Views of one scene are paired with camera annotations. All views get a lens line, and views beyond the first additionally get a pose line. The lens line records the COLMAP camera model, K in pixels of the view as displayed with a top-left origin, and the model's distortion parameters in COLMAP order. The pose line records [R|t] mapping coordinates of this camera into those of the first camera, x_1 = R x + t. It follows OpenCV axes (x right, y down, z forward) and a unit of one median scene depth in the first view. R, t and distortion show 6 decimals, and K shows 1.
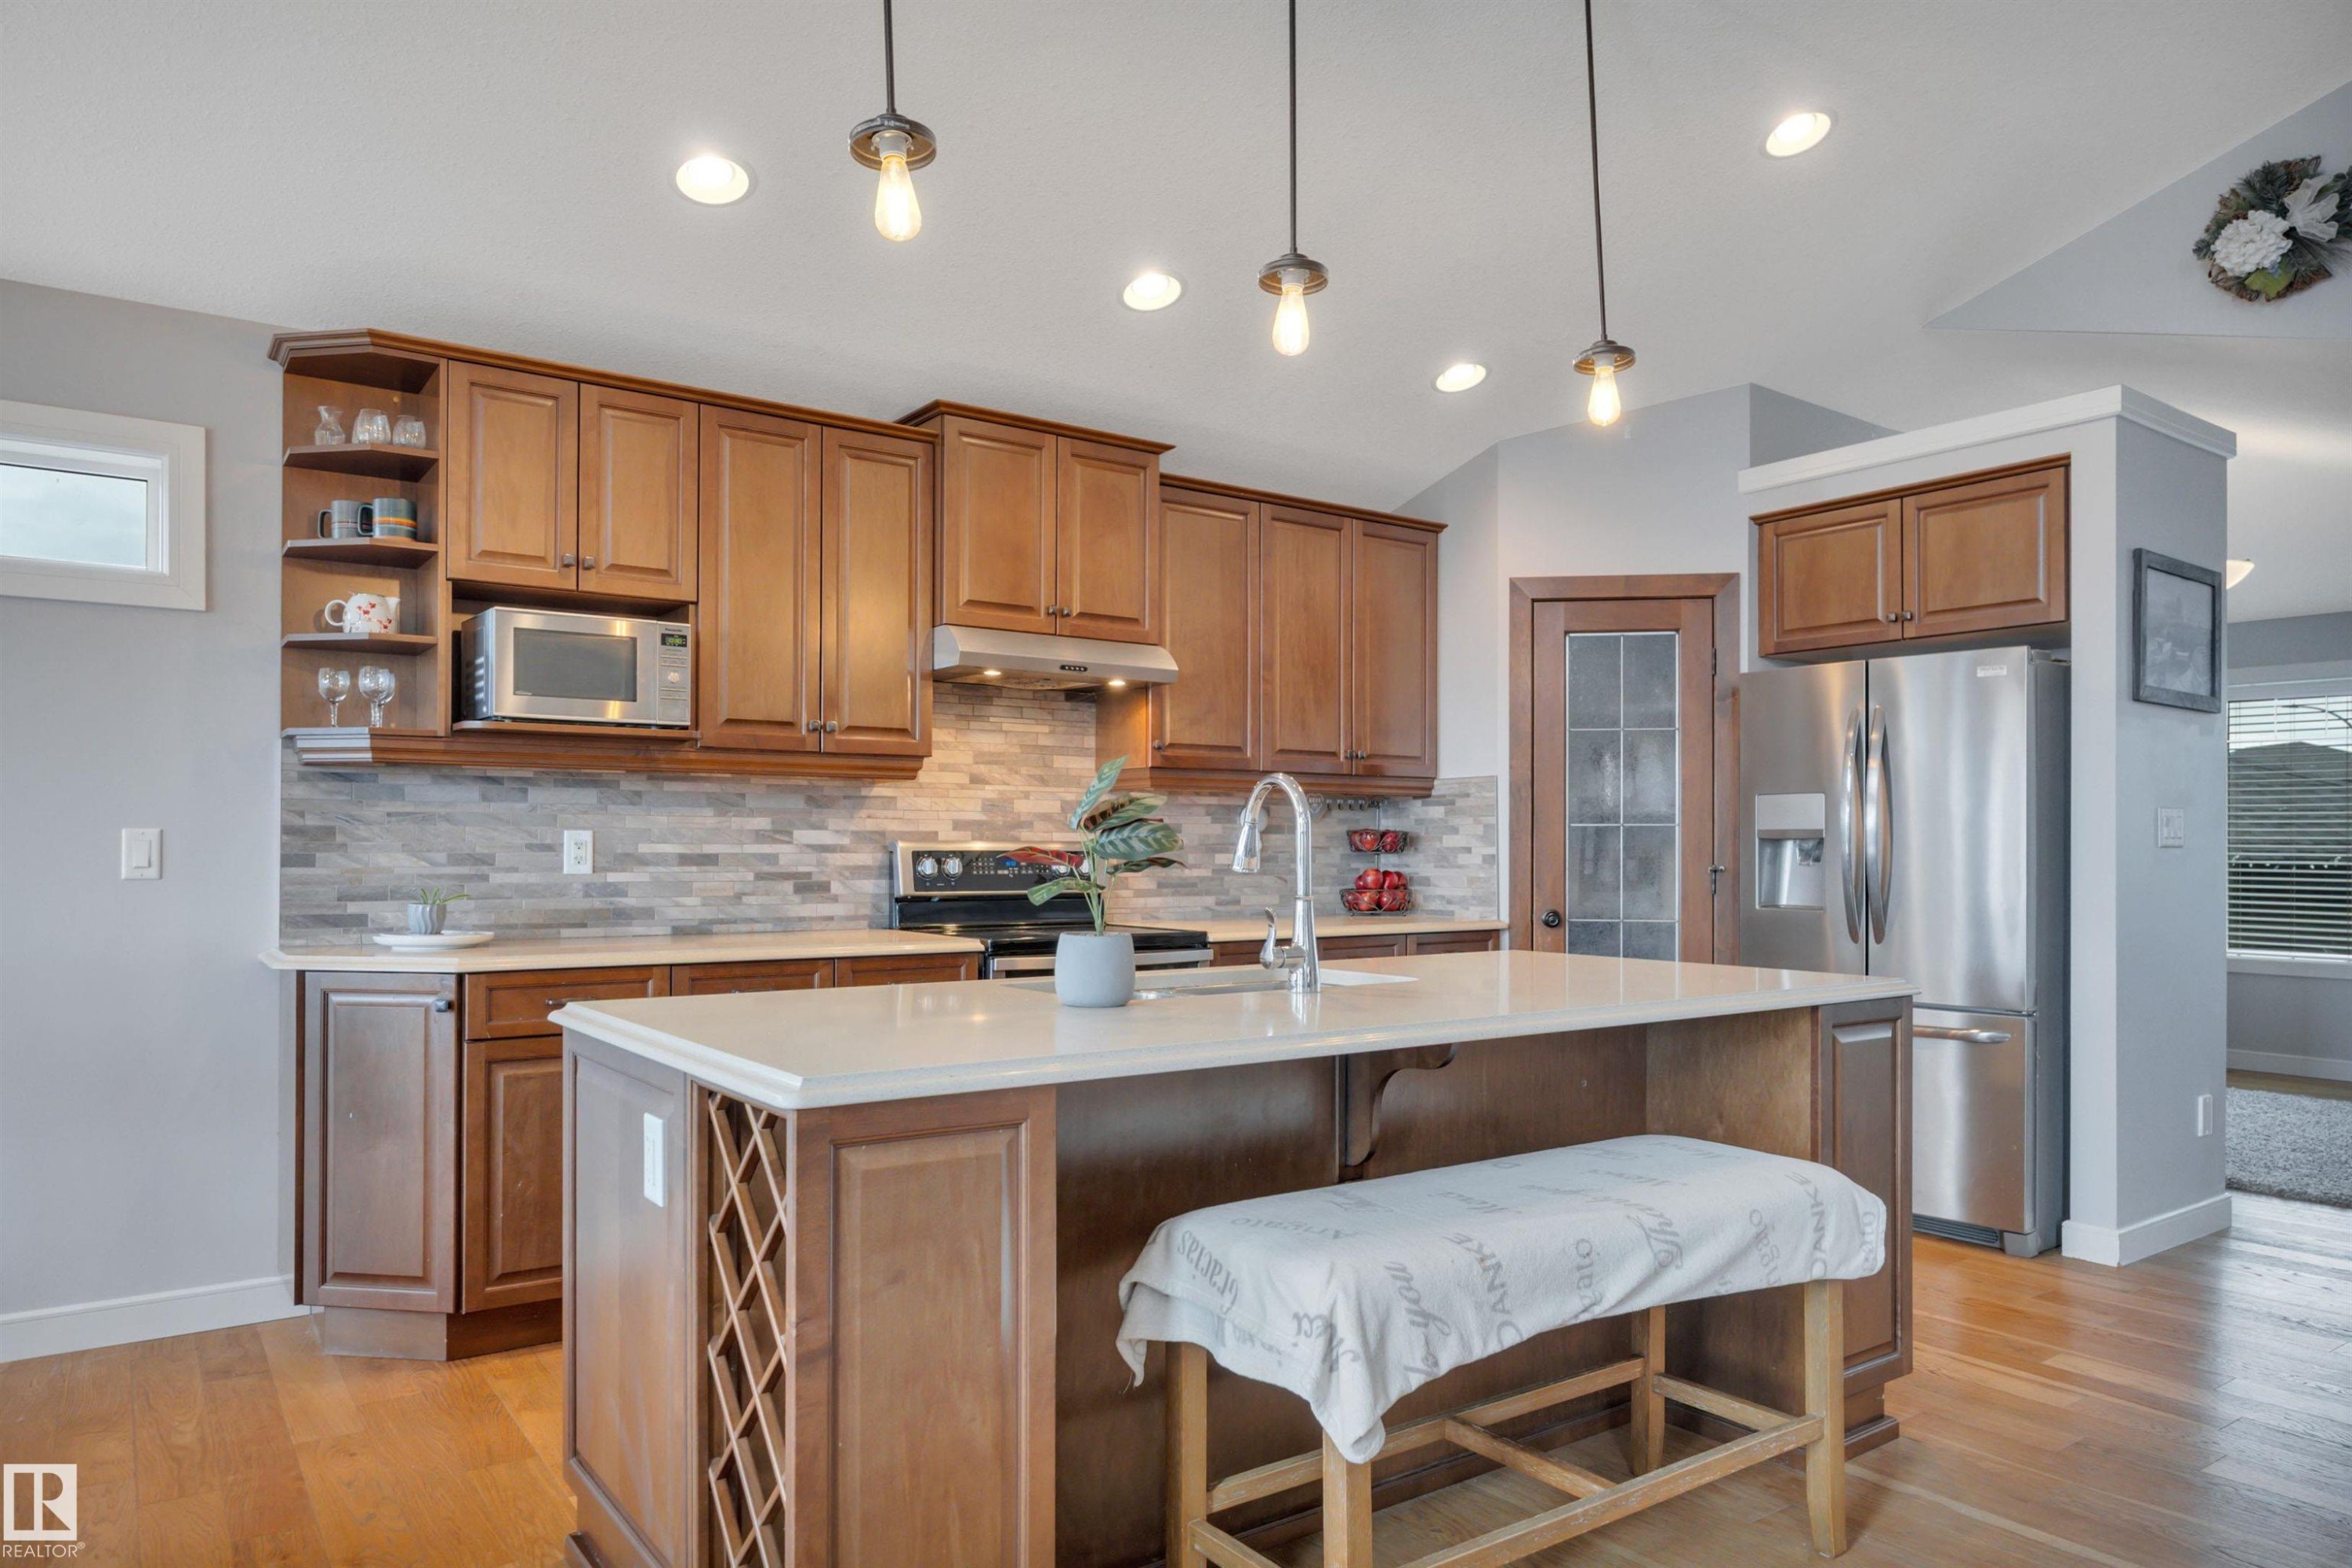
lens RADIAL K [[1530.5, 0, 1200.7], [0, 1530.5, 850.1], [0, 0, 1]] dist [-0.004482, -0.005061]
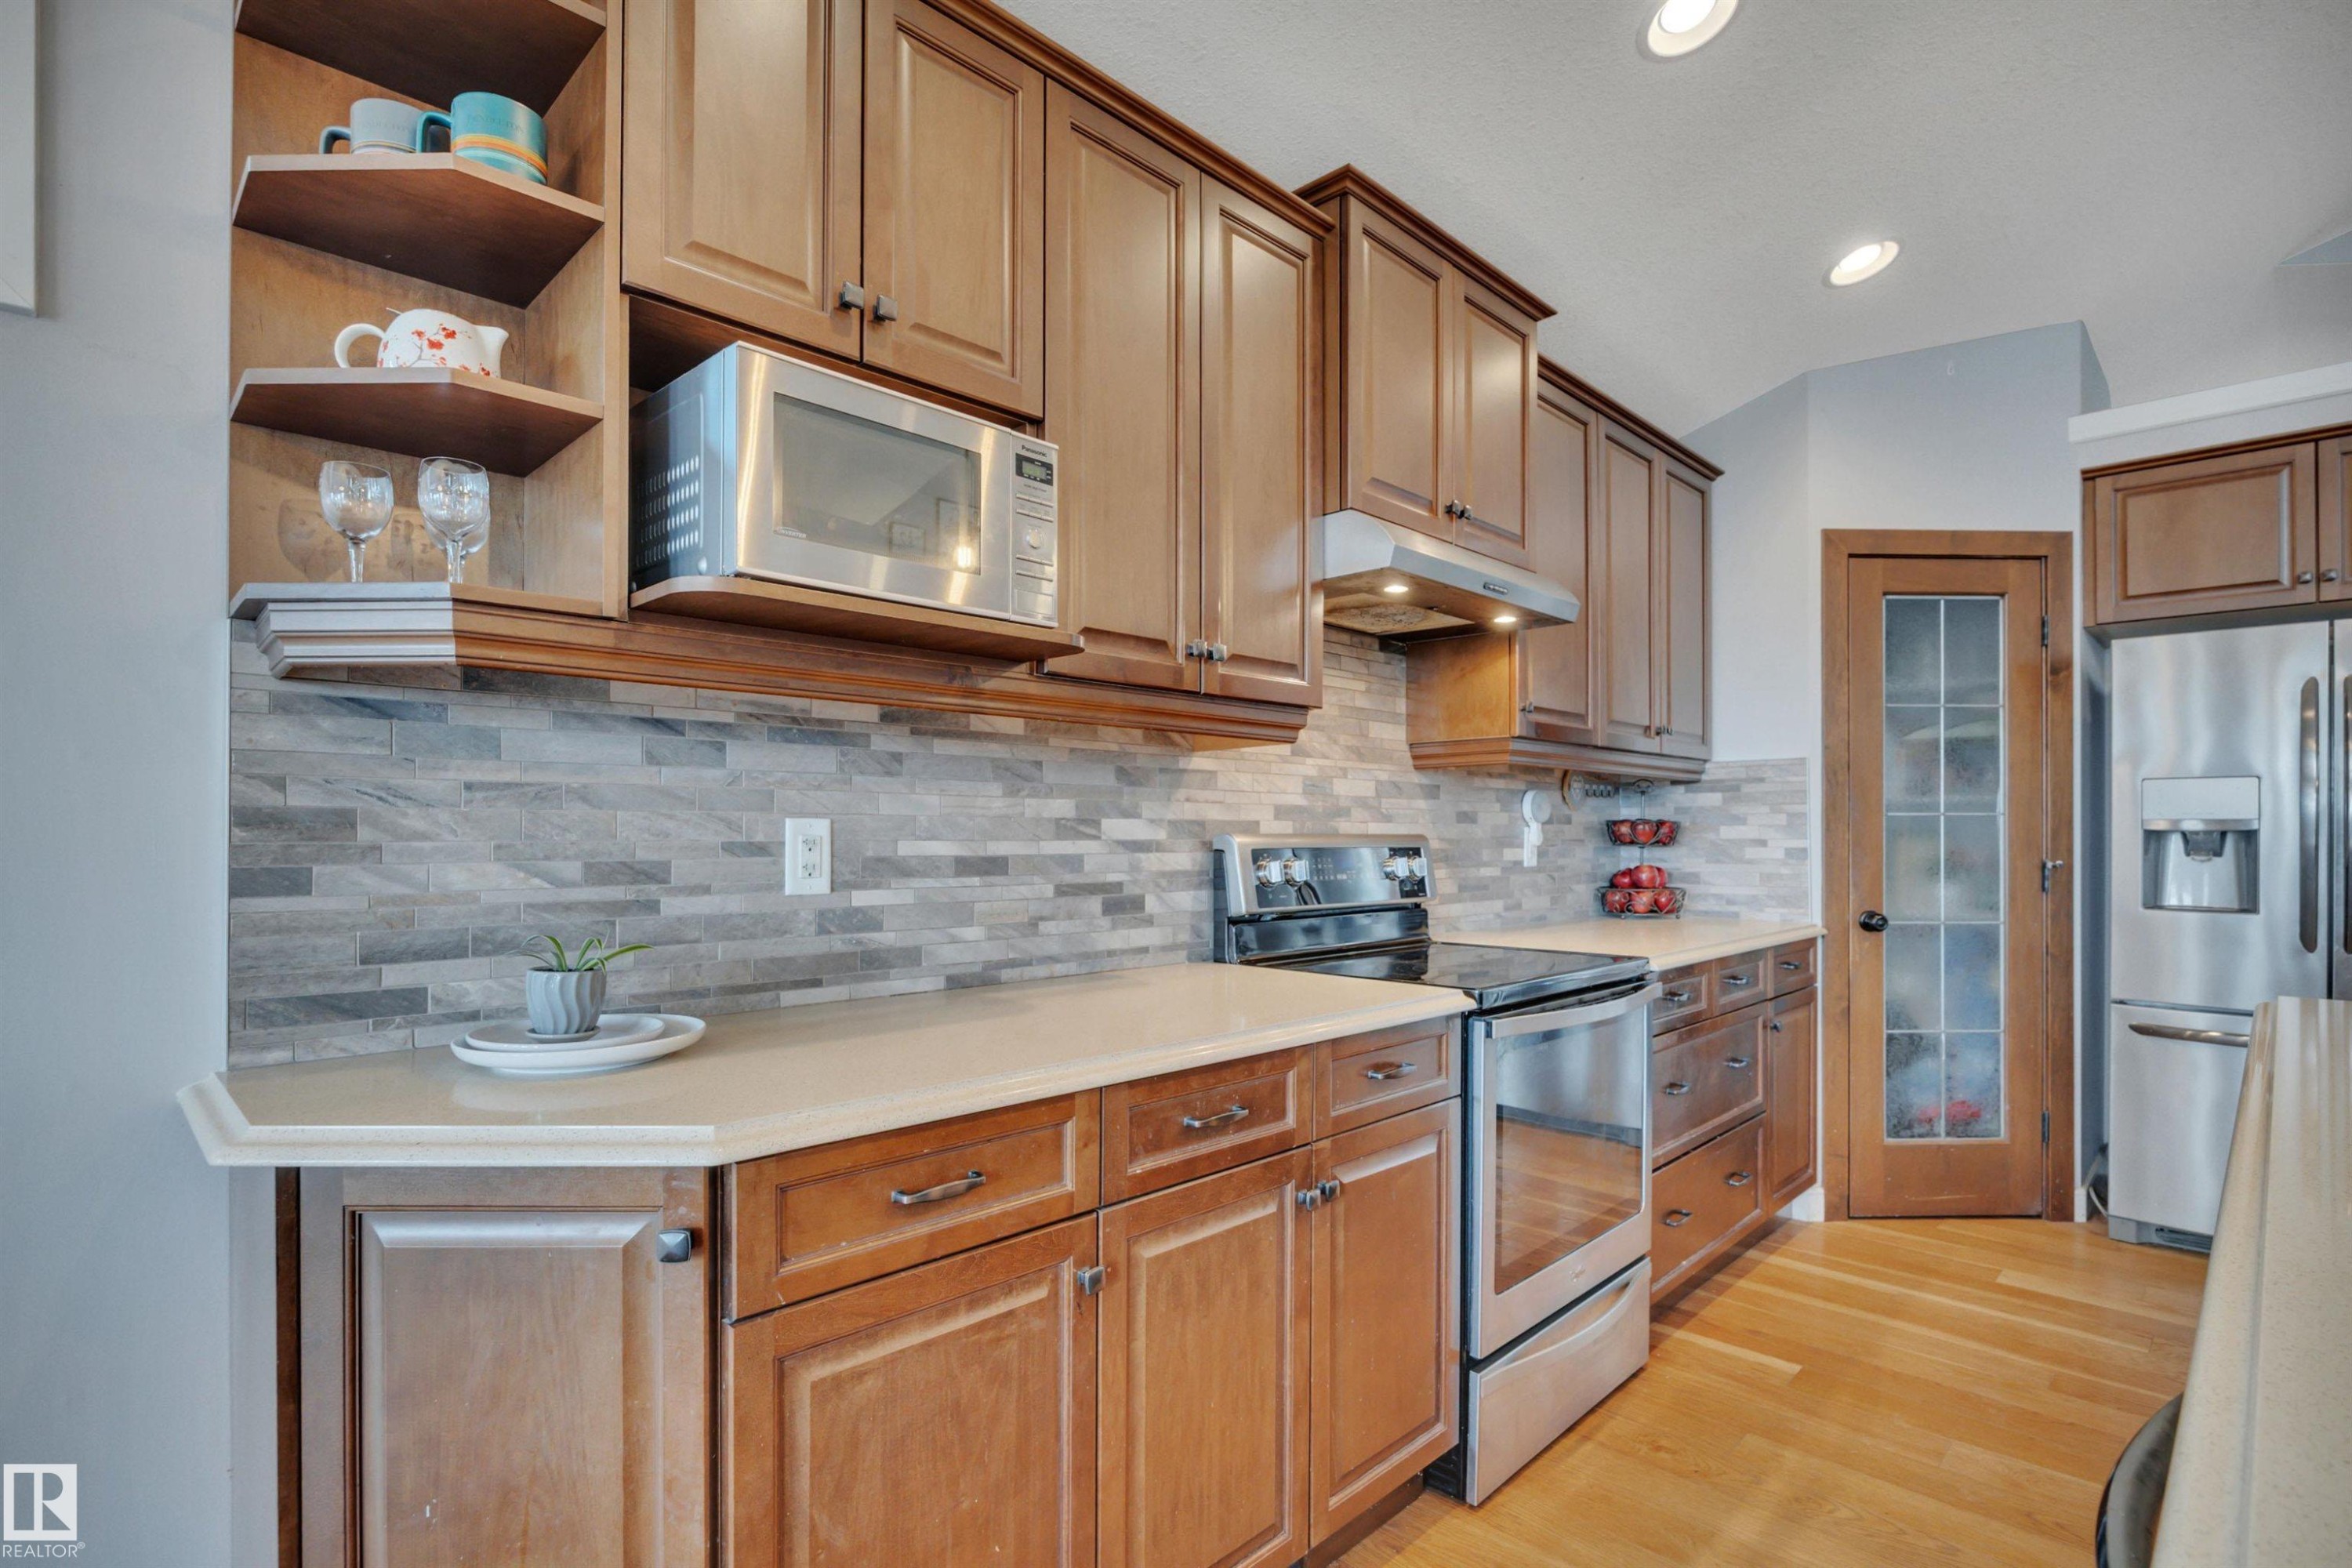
lens RADIAL K [[1099.7, 0, 1161.3], [0, 1099.7, 838.5], [0, 0, 1]] dist [-0.014764, 0.001092]
pose [[0.985692, -0.002927, 0.168532, -0.329813], [0.002662, 0.999995, 0.001801, -0.005472], [-0.168537, -0.001326, 0.985694, 0.545080]]
